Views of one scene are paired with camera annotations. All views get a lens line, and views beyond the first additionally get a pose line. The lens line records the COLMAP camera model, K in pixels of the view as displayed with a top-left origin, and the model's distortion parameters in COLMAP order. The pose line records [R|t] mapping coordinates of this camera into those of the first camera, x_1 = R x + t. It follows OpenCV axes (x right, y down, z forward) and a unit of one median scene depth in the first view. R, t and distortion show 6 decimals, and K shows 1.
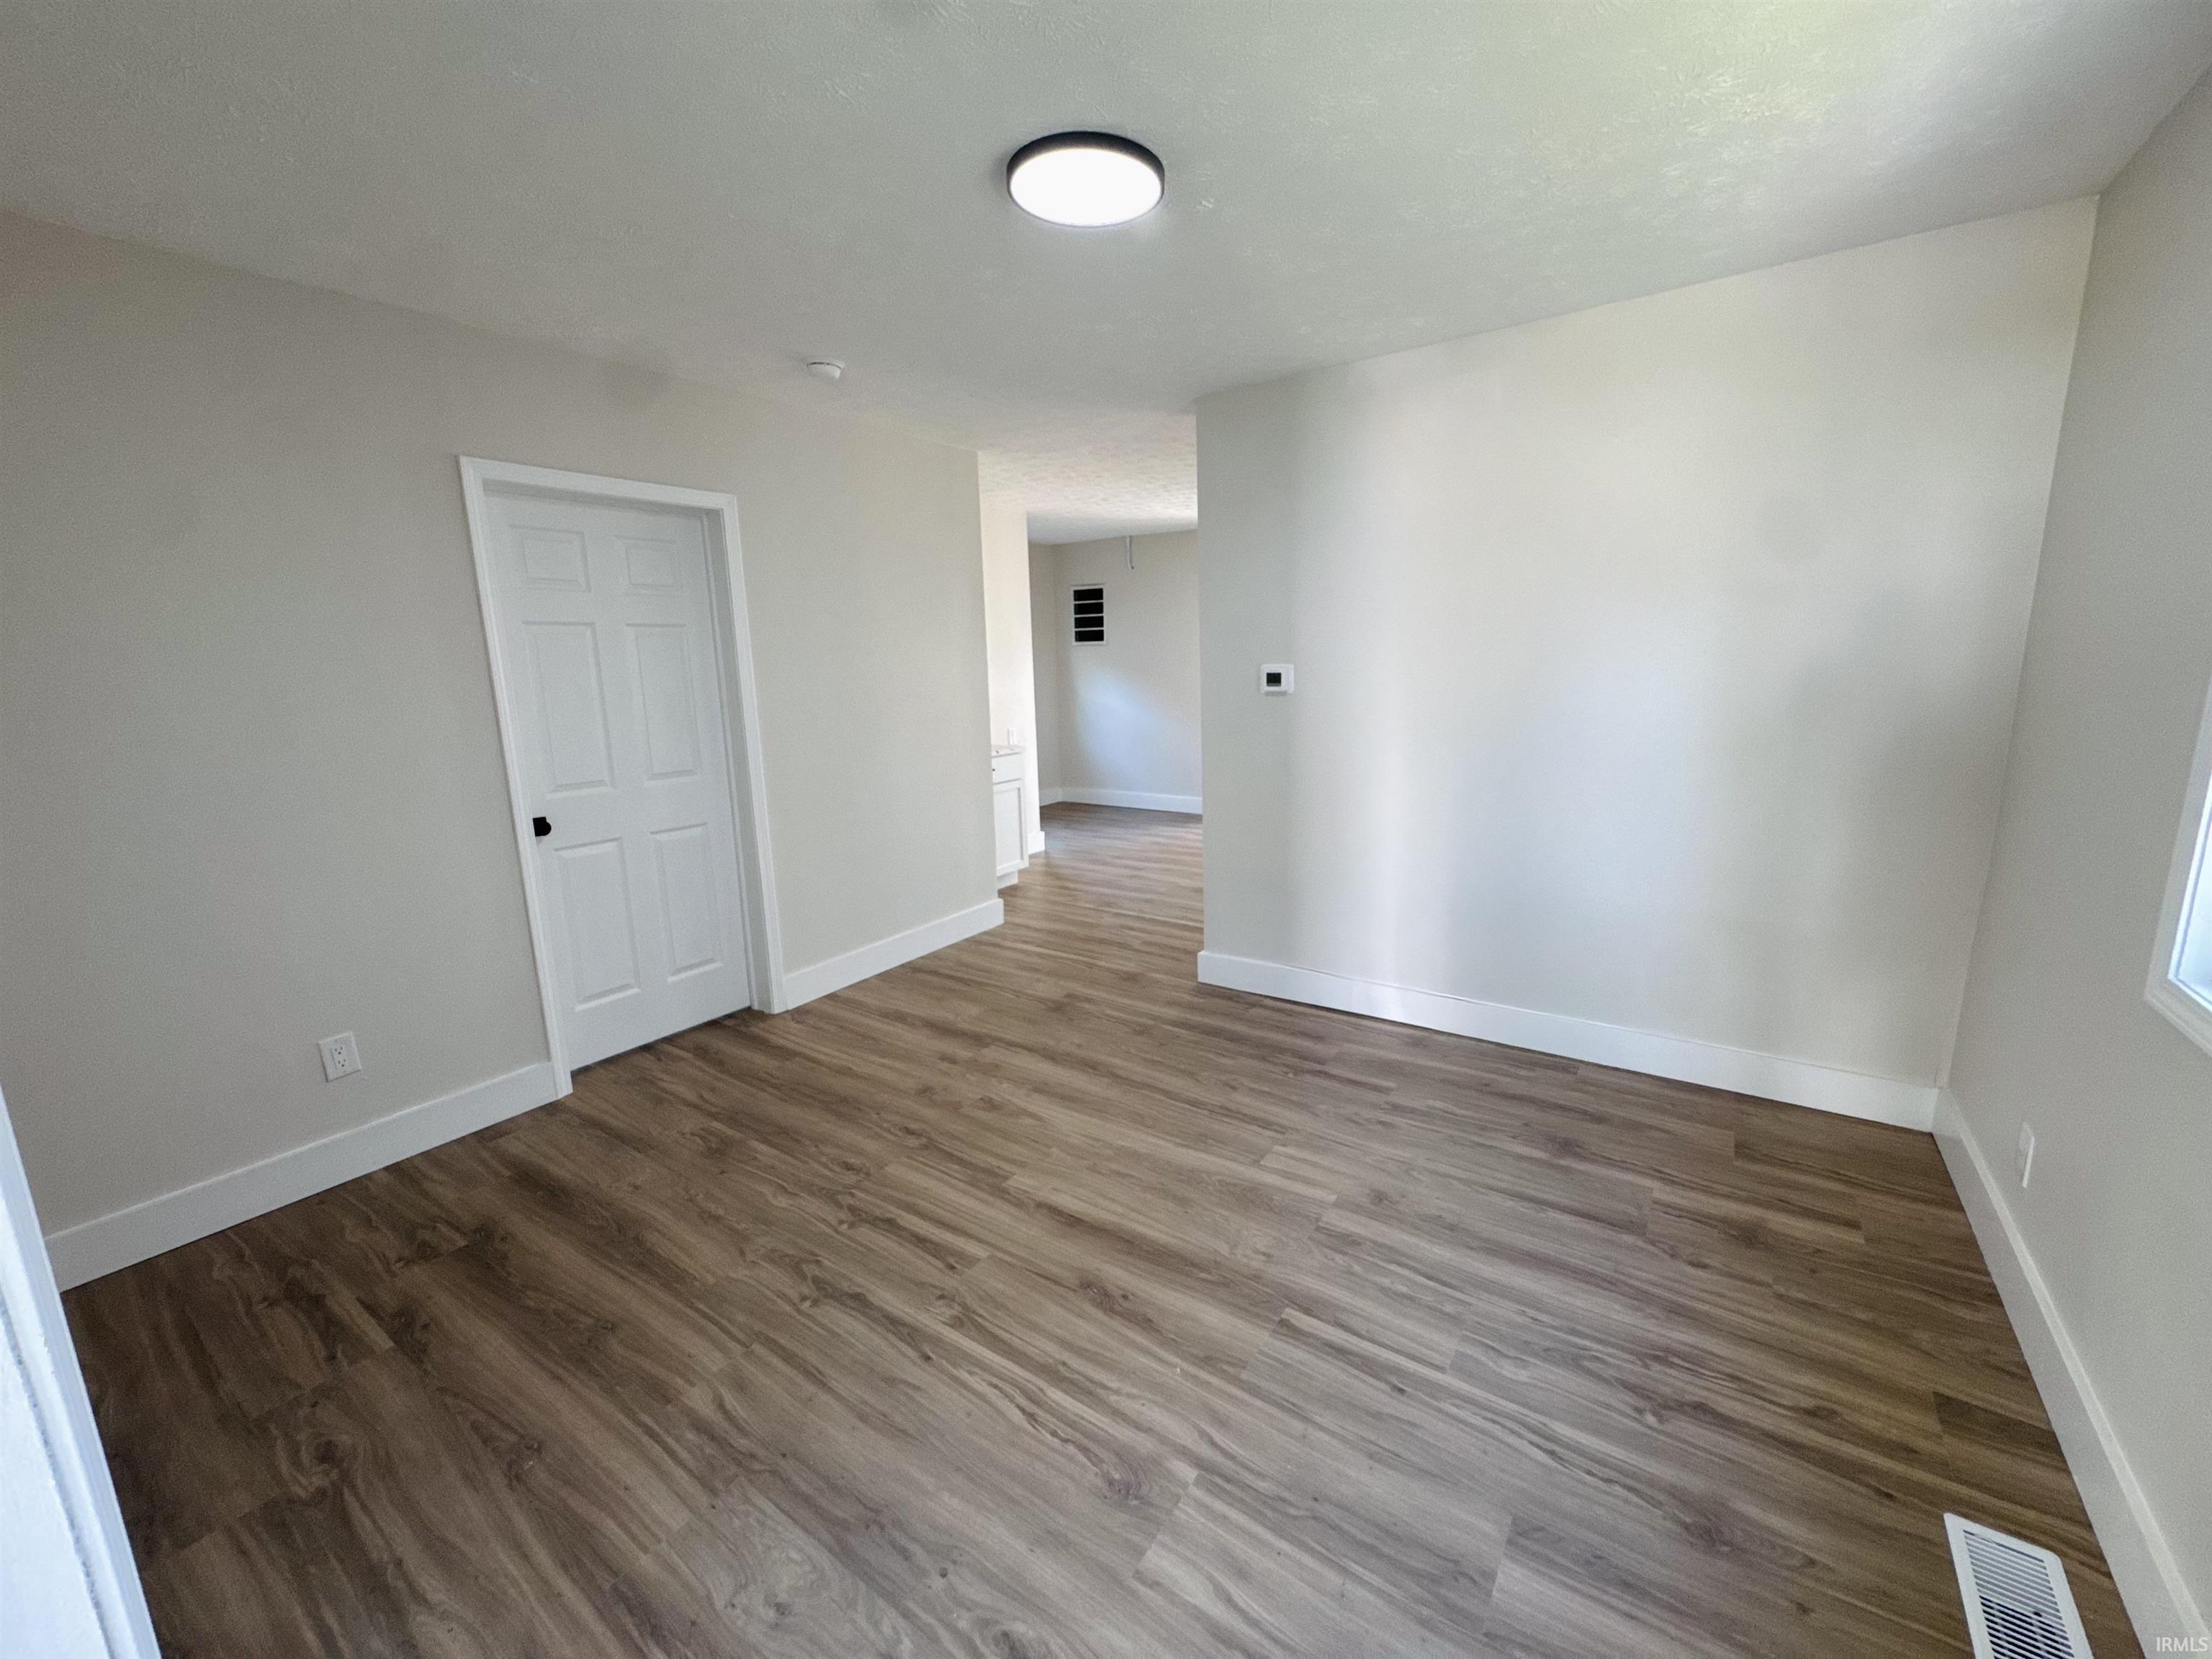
lens RADIAL K [[888.2, 0, 1106.0], [0, 888.2, 829.5], [0, 0, 1]] dist [-0.000756, -0.000059]
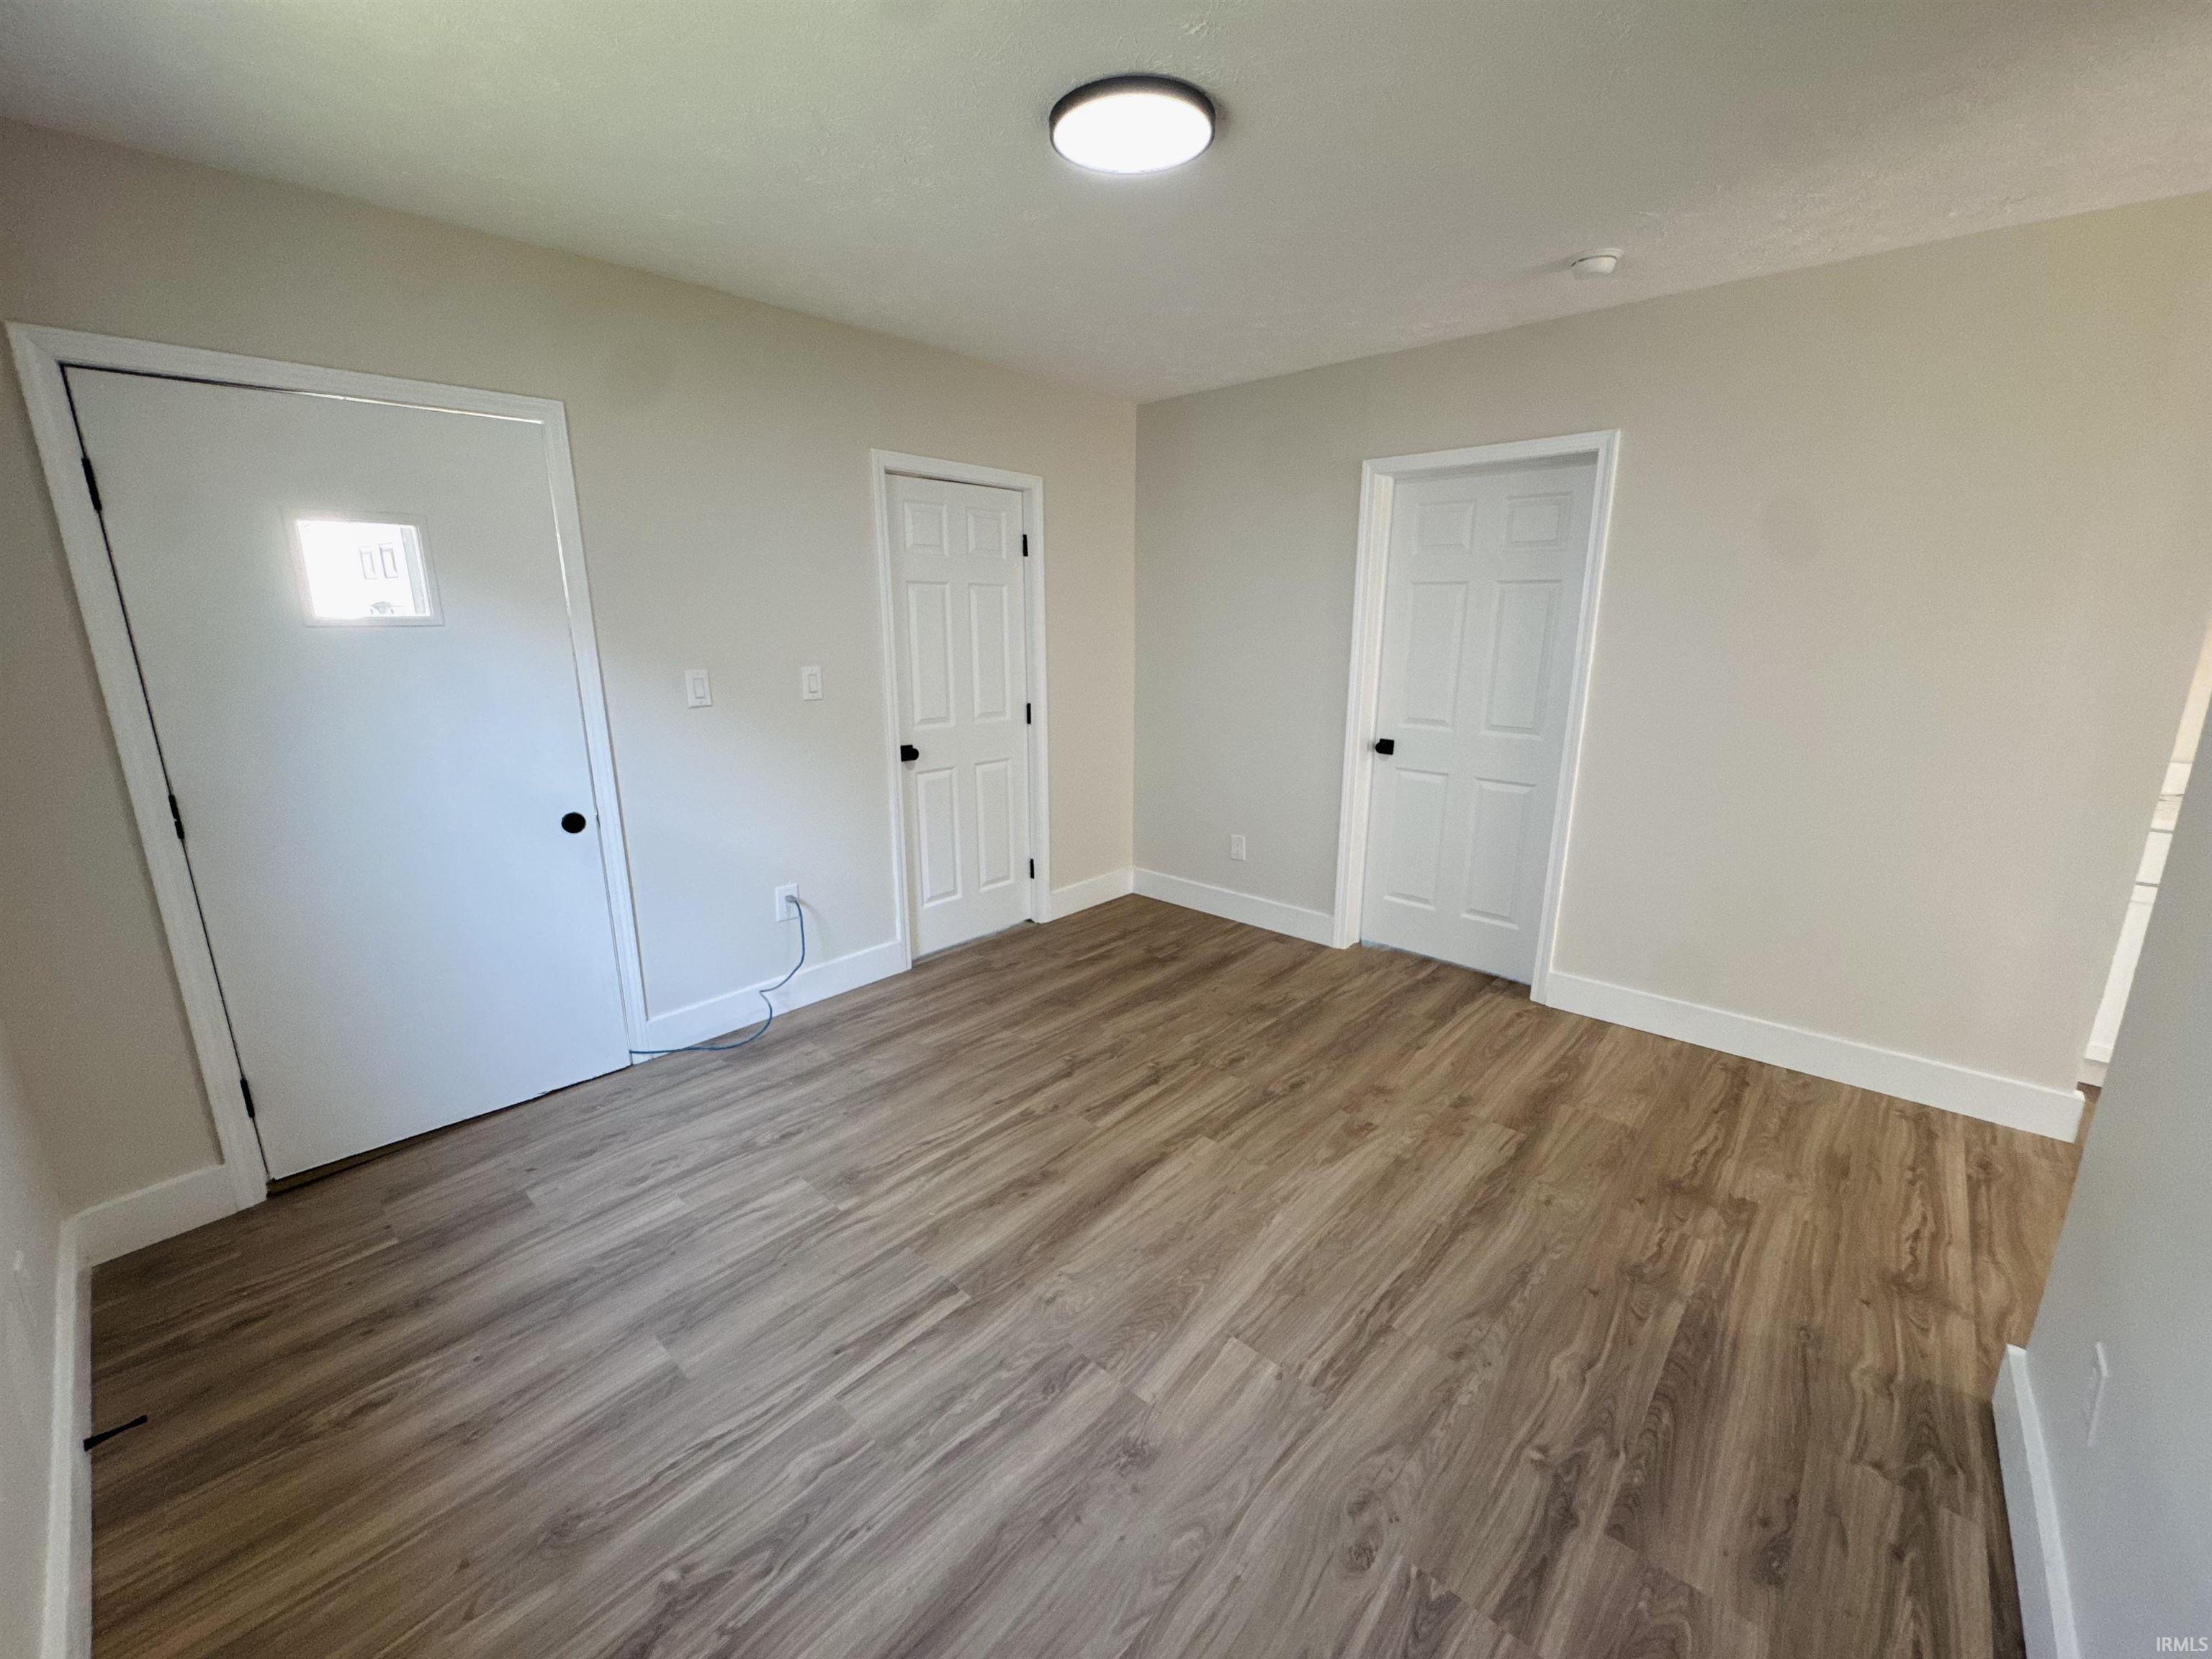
lens RADIAL K [[888.2, 0, 1106.0], [0, 888.2, 829.5], [0, 0, 1]] dist [-0.000756, -0.000059]
pose [[-0.129365, 0.256200, -0.957928, 0.886112], [-0.189910, 0.941762, 0.277523, -0.226264], [0.973241, 0.217822, -0.073176, 0.981623]]
